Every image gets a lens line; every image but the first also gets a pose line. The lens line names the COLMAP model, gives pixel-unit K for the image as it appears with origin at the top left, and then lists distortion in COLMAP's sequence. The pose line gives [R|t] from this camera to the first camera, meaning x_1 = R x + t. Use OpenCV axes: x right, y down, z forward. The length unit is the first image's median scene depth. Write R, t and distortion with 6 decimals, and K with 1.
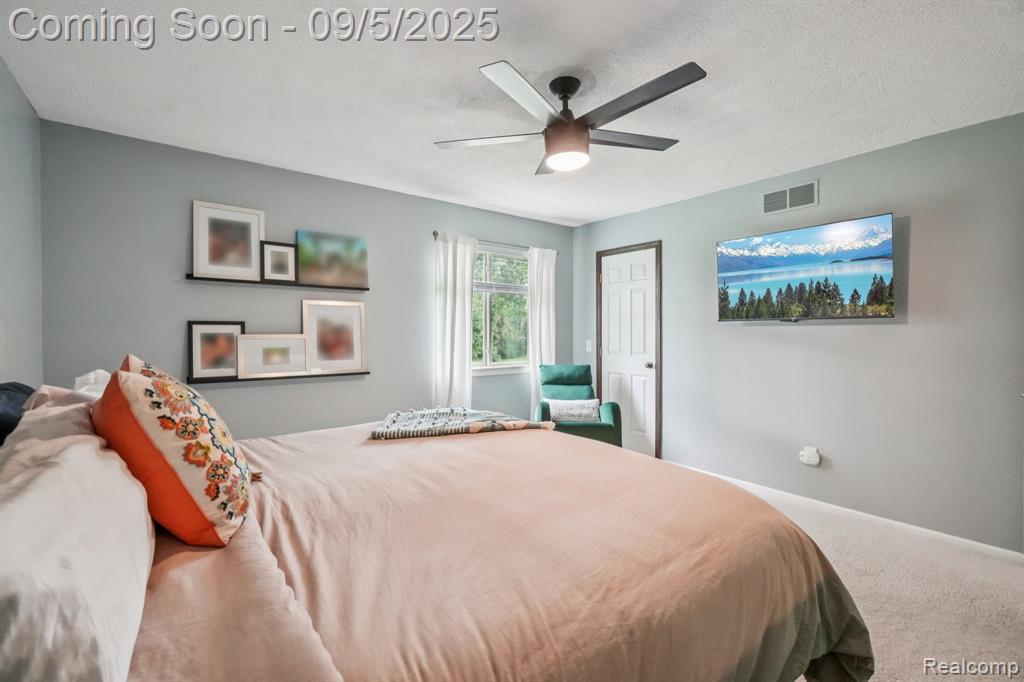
lens RADIAL K [[445.0, 0, 511.6], [0, 445.0, 339.9], [0, 0, 1]] dist [-0.006888, 0.000283]
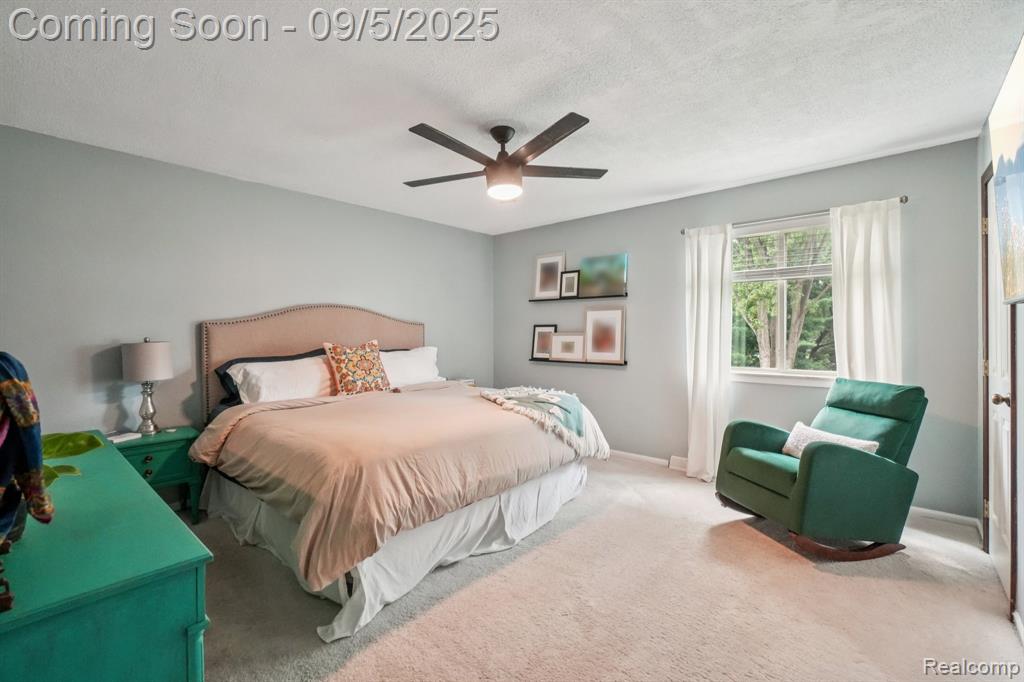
lens RADIAL K [[445.0, 0, 508.7], [0, 445.0, 334.1], [0, 0, 1]] dist [-0.006888, 0.000283]
pose [[0.174869, 0.005737, -0.984575, 0.890400], [-0.013266, 0.999906, 0.003470, -0.010563], [0.984502, 0.012454, 0.174929, 0.533281]]
